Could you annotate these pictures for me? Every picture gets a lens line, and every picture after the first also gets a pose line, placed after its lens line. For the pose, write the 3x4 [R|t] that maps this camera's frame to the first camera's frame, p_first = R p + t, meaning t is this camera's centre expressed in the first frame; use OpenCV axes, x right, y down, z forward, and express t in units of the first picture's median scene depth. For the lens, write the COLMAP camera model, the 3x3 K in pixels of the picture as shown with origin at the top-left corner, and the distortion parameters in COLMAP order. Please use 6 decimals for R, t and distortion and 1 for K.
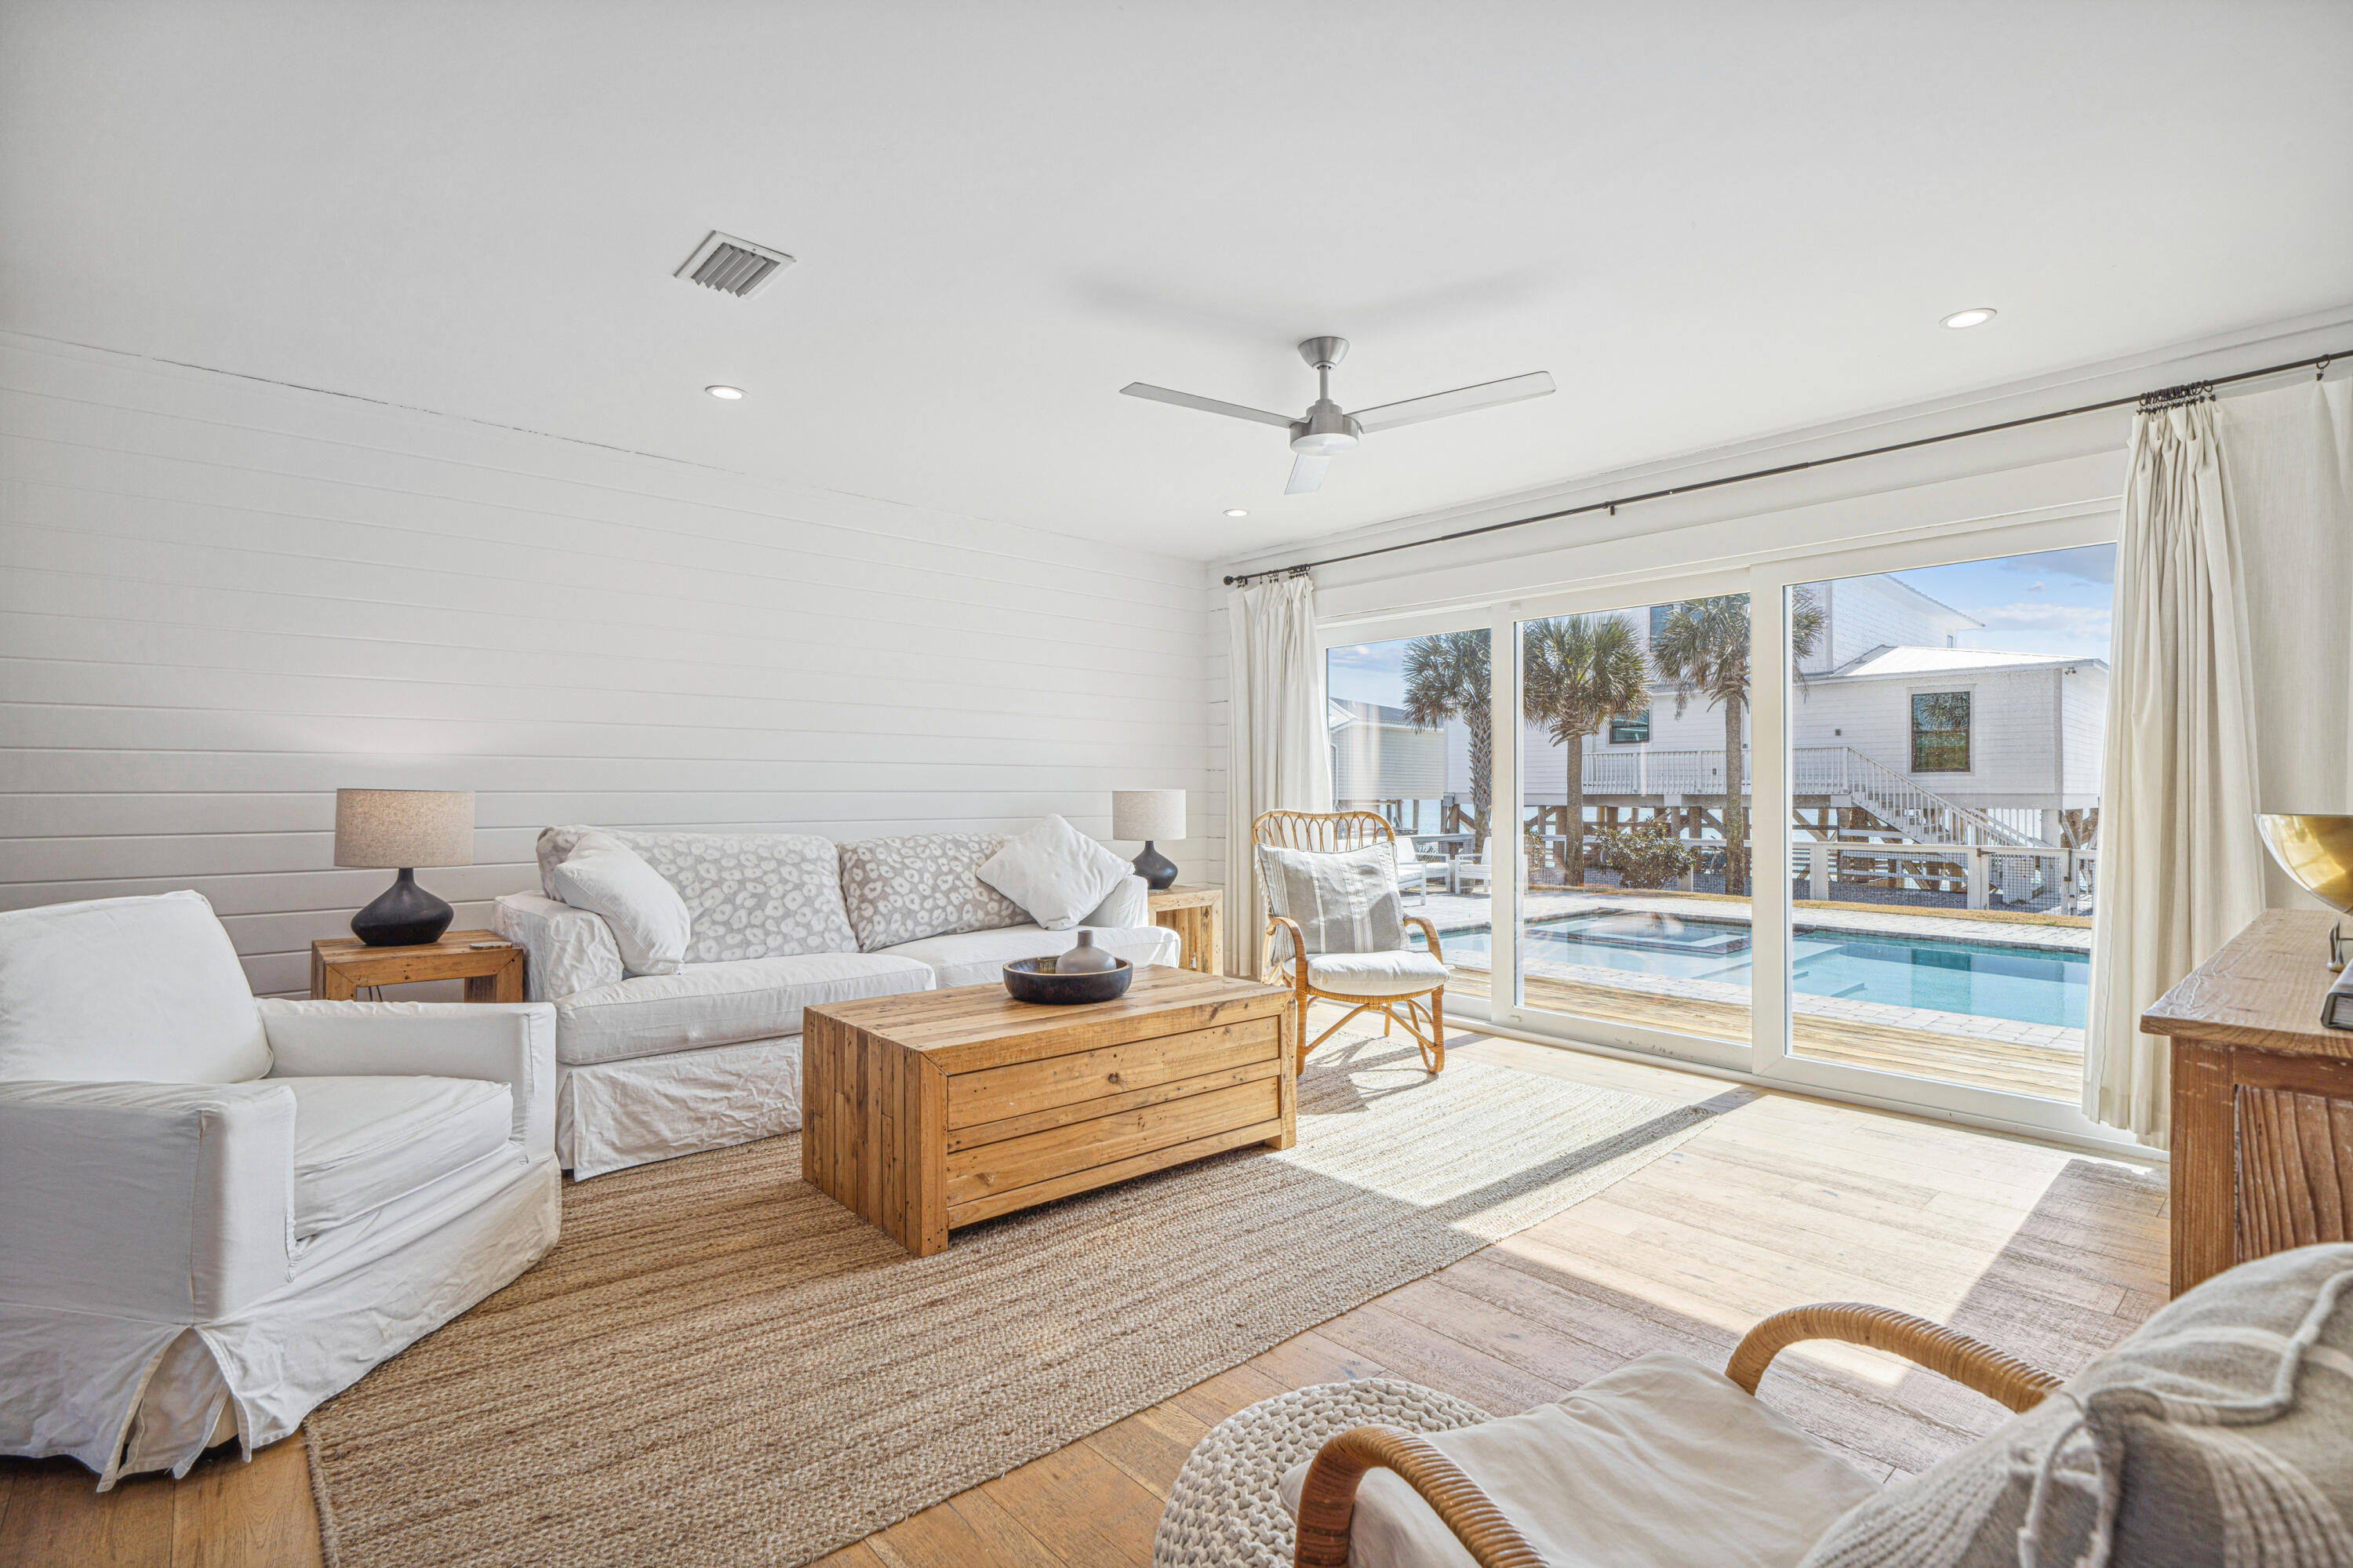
lens RADIAL K [[1090.5, 0, 1167.3], [0, 1090.5, 780.8], [0, 0, 1]] dist [0.000719, -0.000287]
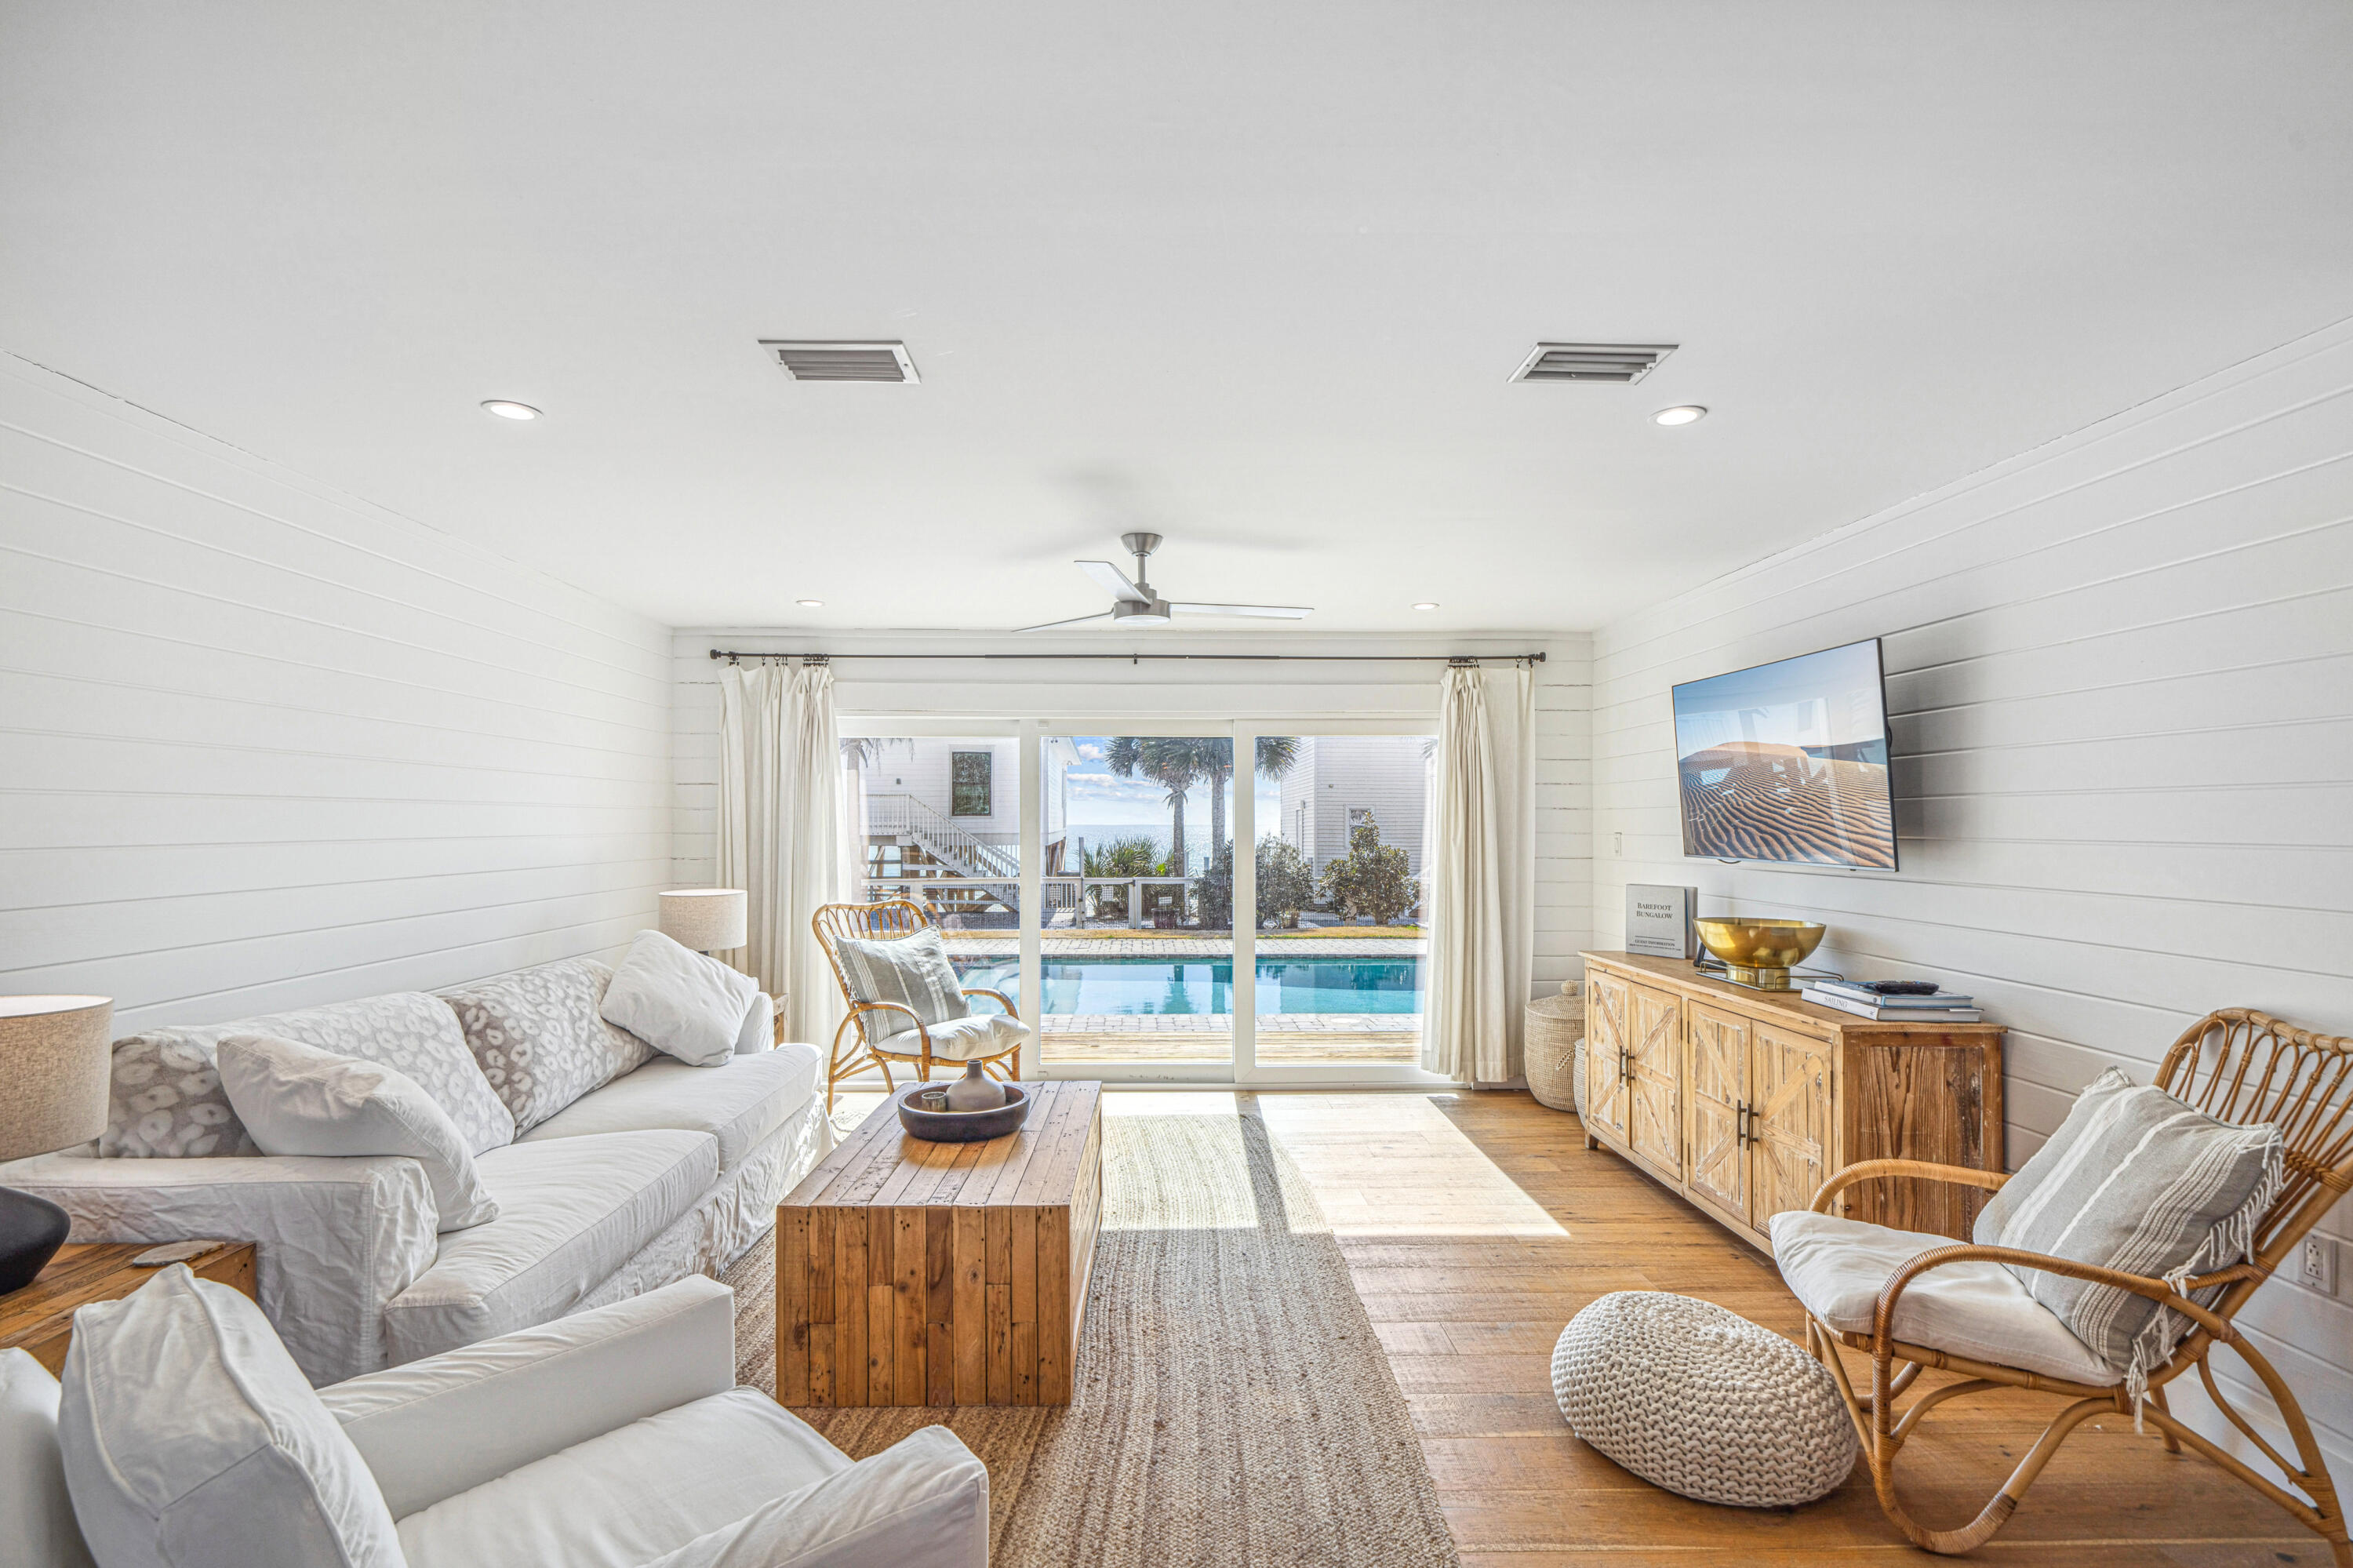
lens RADIAL K [[1088.4, 0, 1168.3], [0, 1088.4, 801.0], [0, 0, 1]] dist [0.000011, 0.000333]
pose [[0.646981, 0.012435, 0.762405, -0.723942], [-0.005650, 0.999918, -0.011515, -0.092860], [-0.762486, 0.003143, 0.646998, 0.198278]]
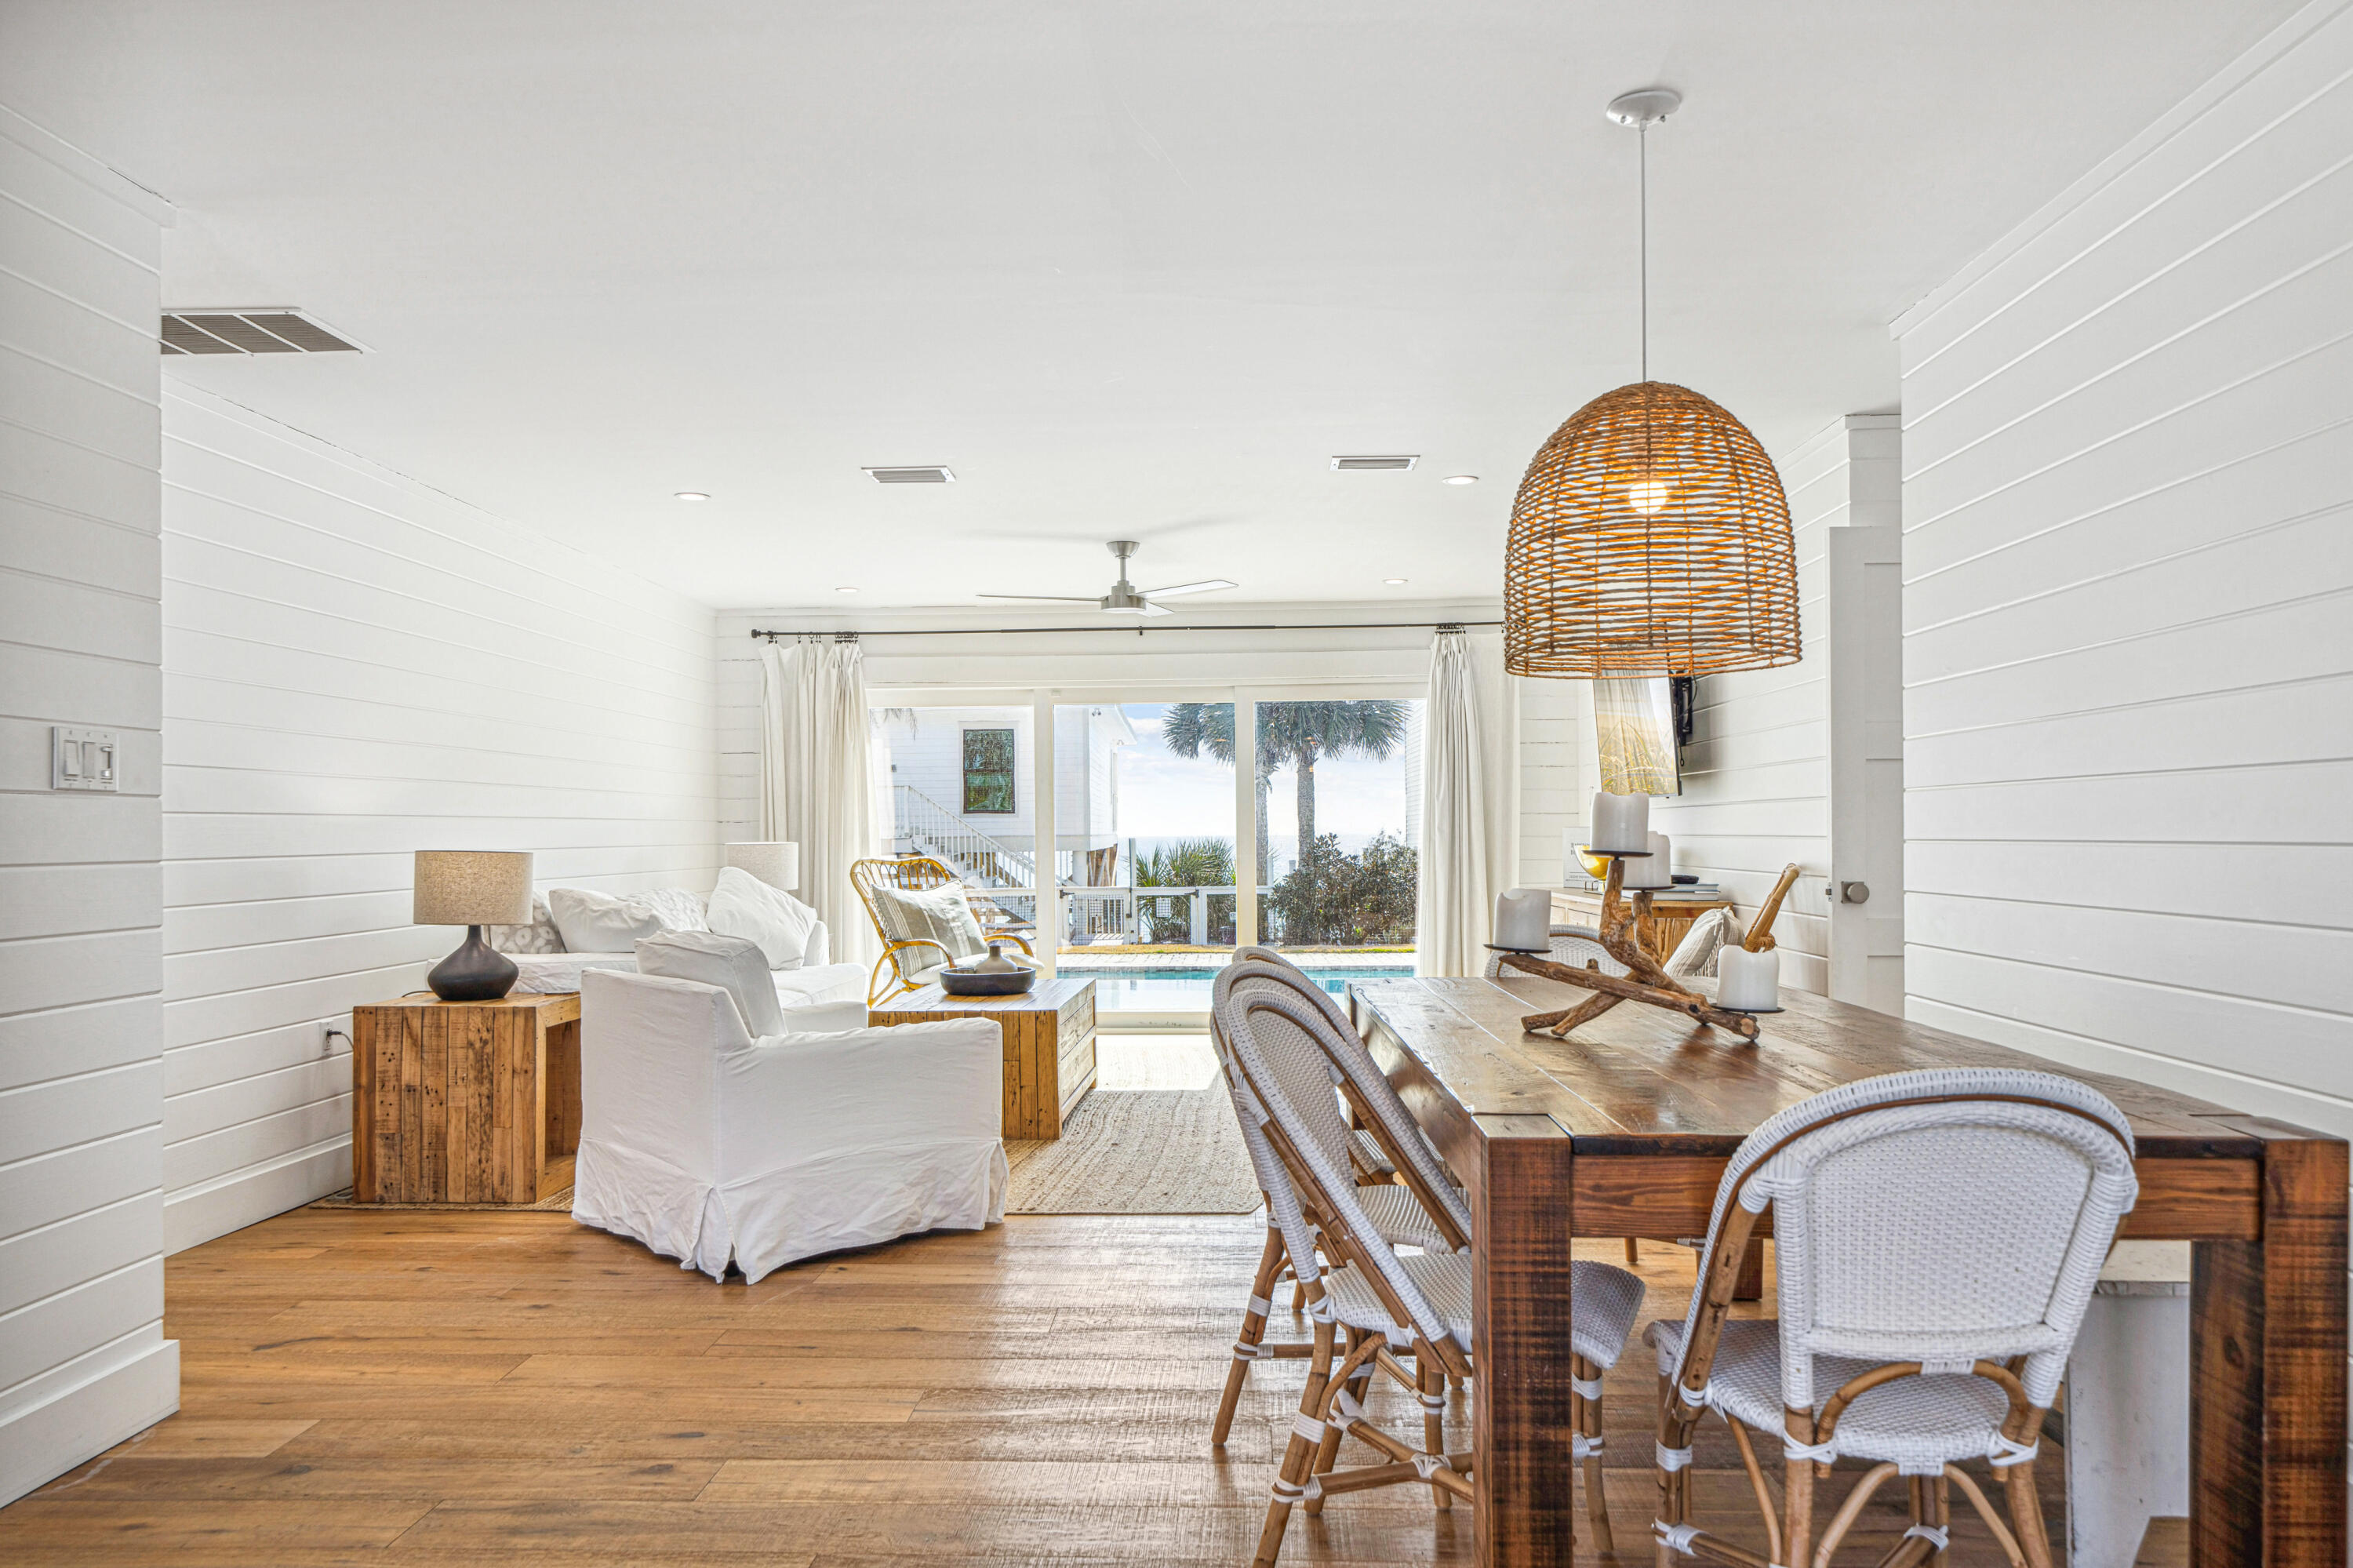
lens RADIAL K [[1607.2, 0, 1183.0], [0, 1607.2, 796.3], [0, 0, 1]] dist [-0.005556, -0.000650]
pose [[0.690484, 0.006892, 0.723314, -1.354967], [0.004851, 0.999888, -0.014158, -0.019182], [-0.723331, 0.013285, 0.690374, -0.564915]]
